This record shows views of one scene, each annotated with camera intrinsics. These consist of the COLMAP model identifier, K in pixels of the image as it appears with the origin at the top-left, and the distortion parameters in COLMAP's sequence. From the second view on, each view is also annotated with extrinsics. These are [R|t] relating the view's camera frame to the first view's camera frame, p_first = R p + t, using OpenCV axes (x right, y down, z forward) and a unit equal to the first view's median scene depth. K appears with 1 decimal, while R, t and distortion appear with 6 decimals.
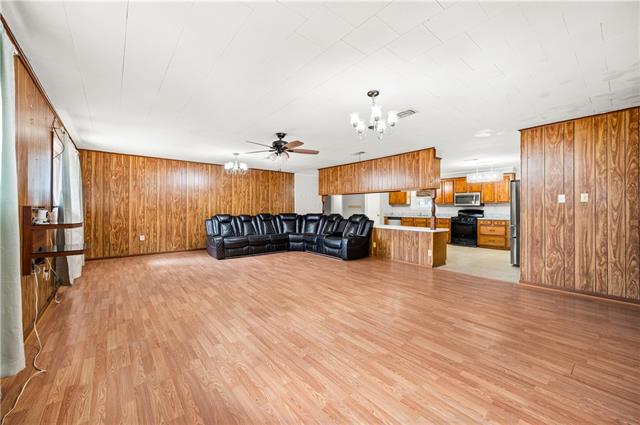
lens RADIAL K [[253.9, 0, 317.5], [0, 253.9, 209.5], [0, 0, 1]] dist [-0.001344, -0.000114]
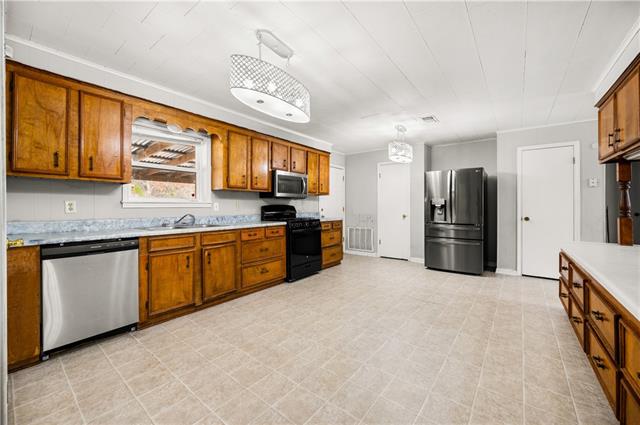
lens RADIAL K [[253.9, 0, 320.6], [0, 253.9, 208.8], [0, 0, 1]] dist [-0.001344, -0.000114]
pose [[-0.232726, -0.017864, 0.972378, 0.074616], [-0.004373, 0.999840, 0.017322, -0.001668], [-0.972532, -0.000221, -0.232767, 1.089353]]
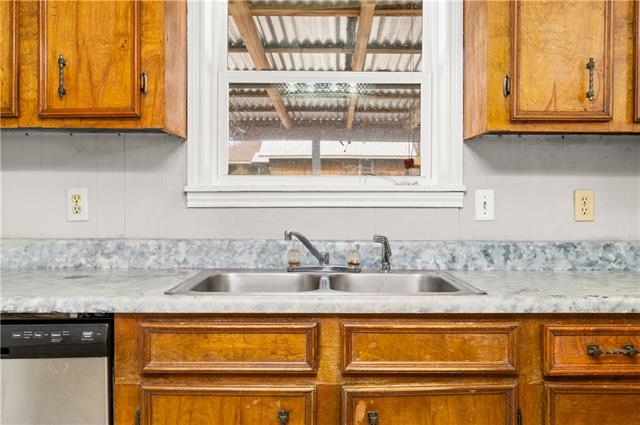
lens RADIAL K [[552.9, 0, 326.1], [0, 552.9, 200.2], [0, 0, 1]] dist [0.010924, 0.004232]
pose [[0.625237, -0.002296, 0.780431, 0.309689], [0.001685, 0.999997, 0.001591, 0.000580], [-0.780433, 0.000320, 0.625239, 1.062872]]
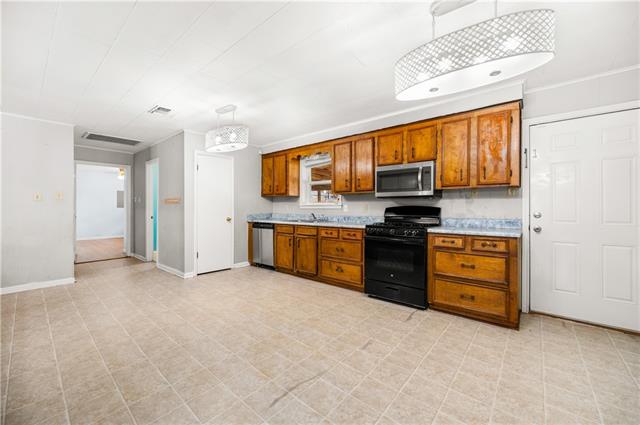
lens RADIAL K [[253.9, 0, 319.7], [0, 253.9, 208.7], [0, 0, 1]] dist [-0.001344, -0.000114]
pose [[0.981051, -0.000380, 0.193748, 0.393141], [0.000351, 1.000000, 0.000186, 0.003609], [-0.193748, -0.000115, 0.981051, 0.648578]]
